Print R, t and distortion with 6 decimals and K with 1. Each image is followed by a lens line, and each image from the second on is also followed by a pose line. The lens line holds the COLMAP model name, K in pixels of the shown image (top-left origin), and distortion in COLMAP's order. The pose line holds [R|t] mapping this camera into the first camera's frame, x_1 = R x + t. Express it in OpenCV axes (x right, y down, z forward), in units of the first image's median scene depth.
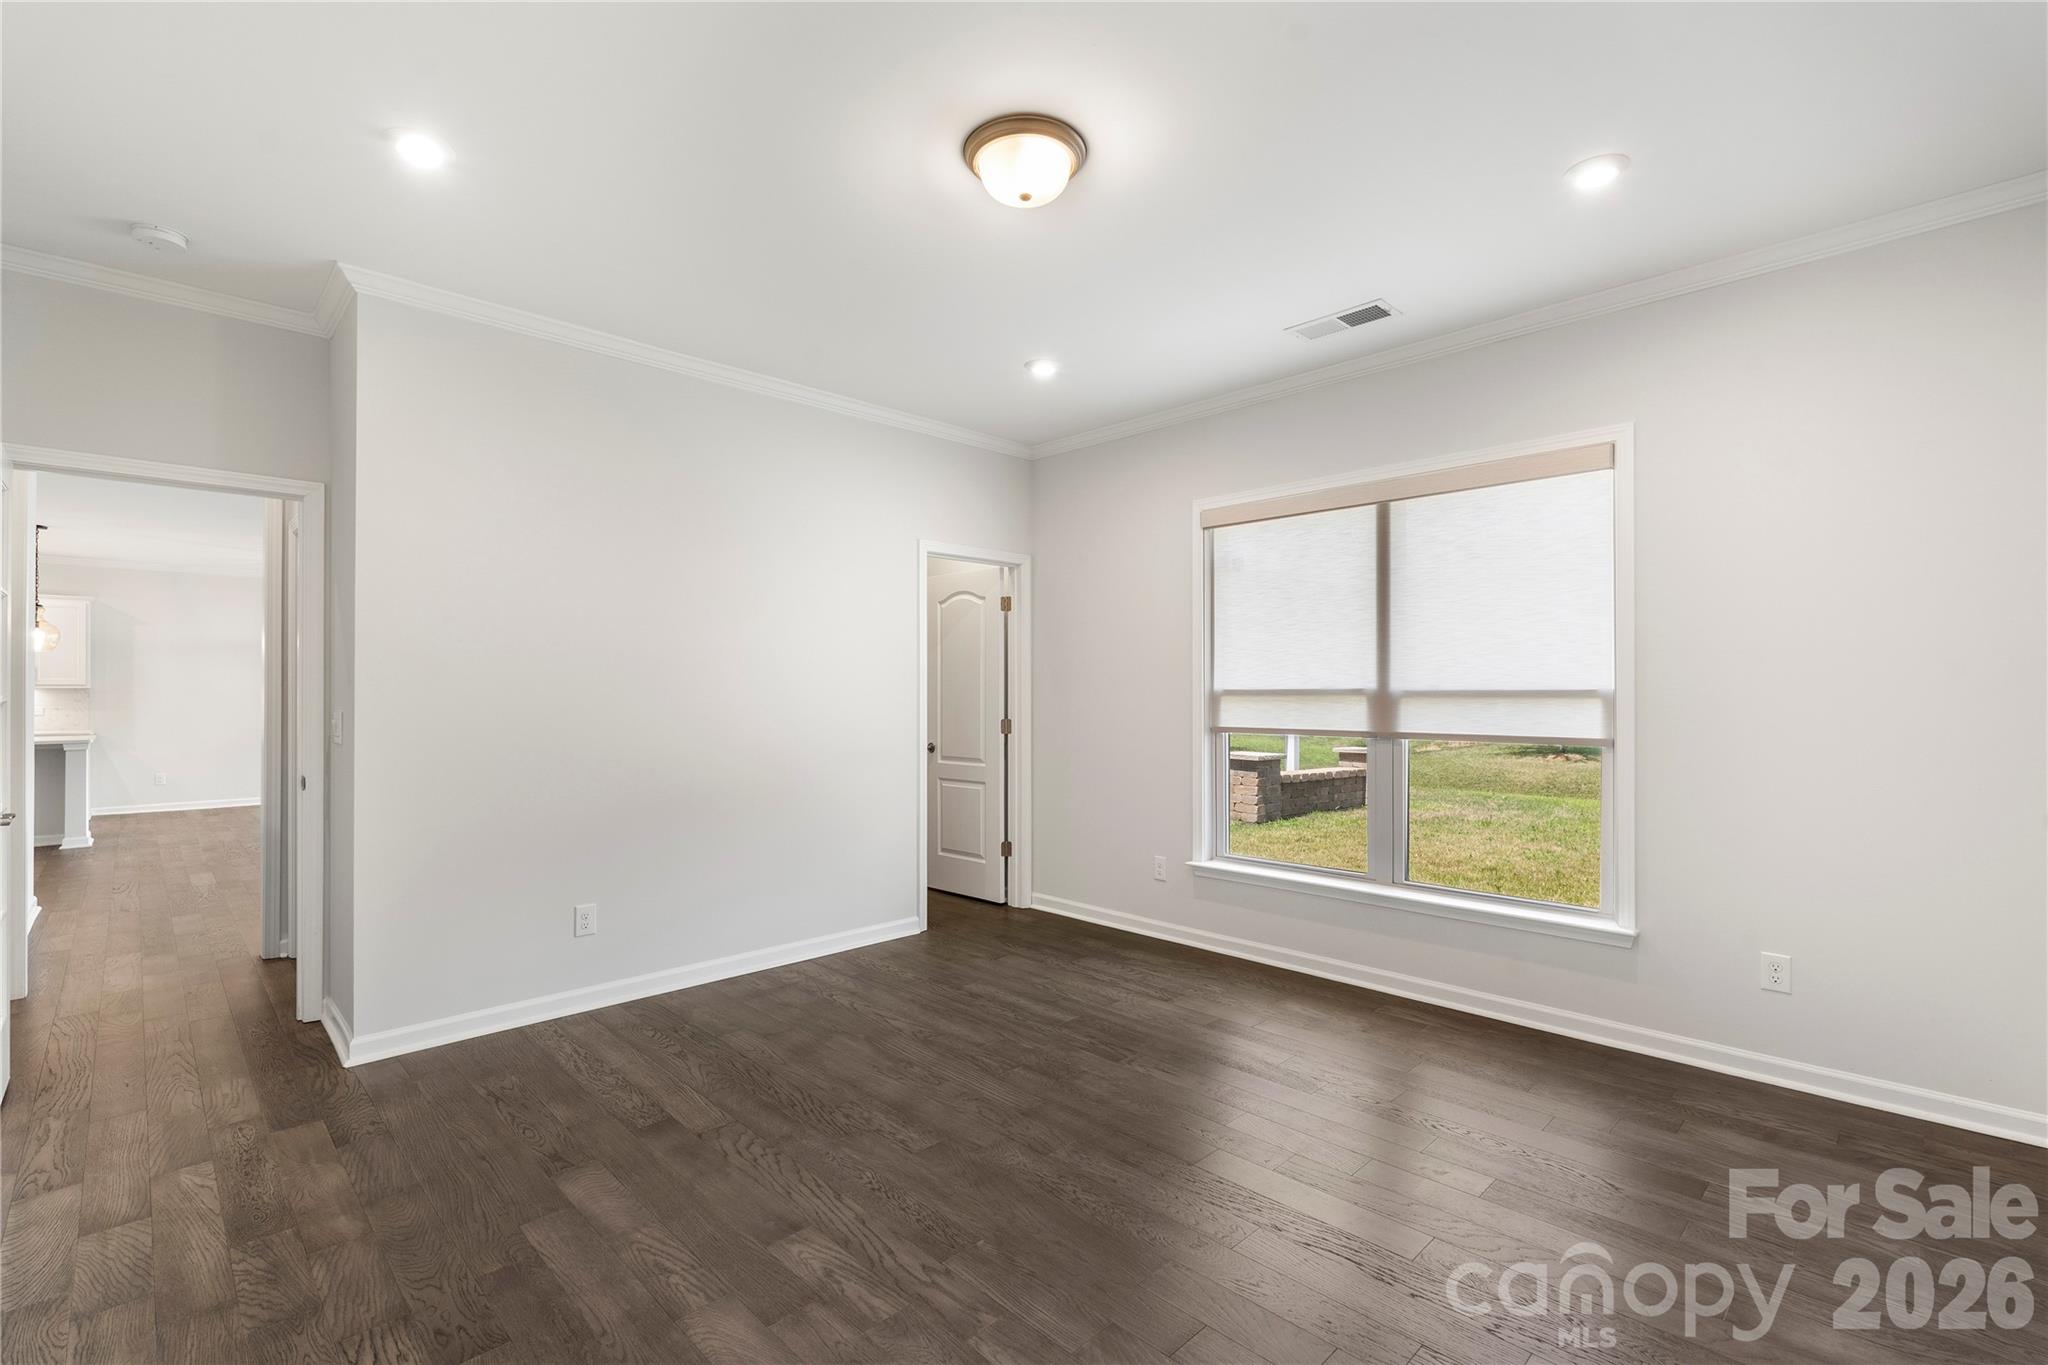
lens RADIAL K [[912.5, 0, 1030.3], [0, 912.5, 688.8], [0, 0, 1]] dist [-0.002283, -0.000804]
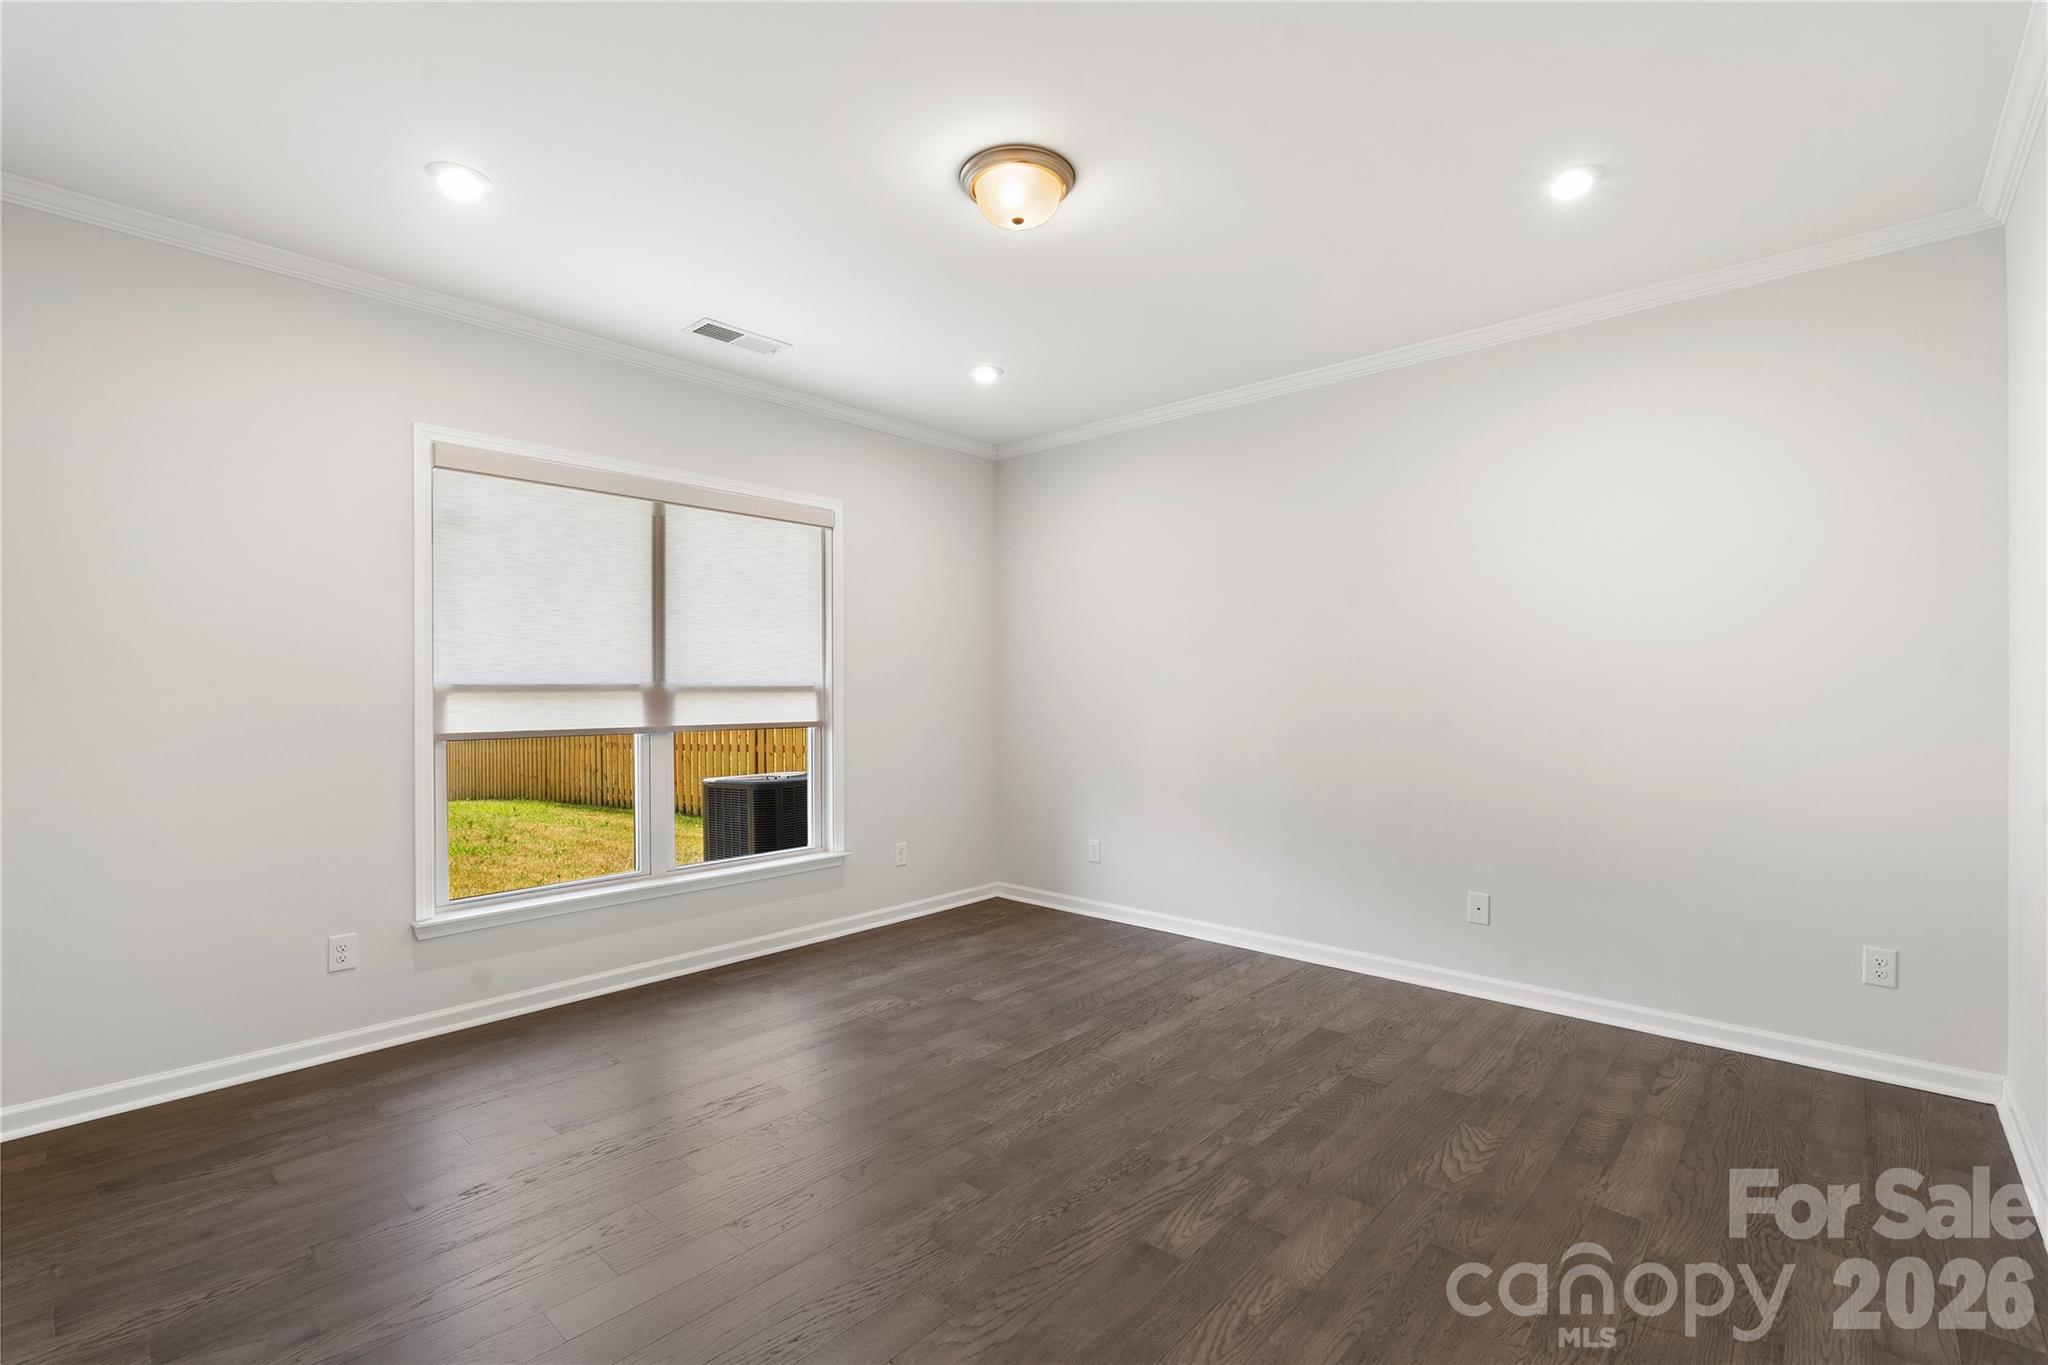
lens RADIAL K [[912.5, 0, 1030.3], [0, 912.5, 684.9], [0, 0, 1]] dist [-0.002283, -0.000804]
pose [[-0.056161, 0.003511, 0.998416, -0.707625], [-0.001541, 0.999992, -0.003604, 0.004051], [-0.998421, -0.001741, -0.056155, 0.690913]]
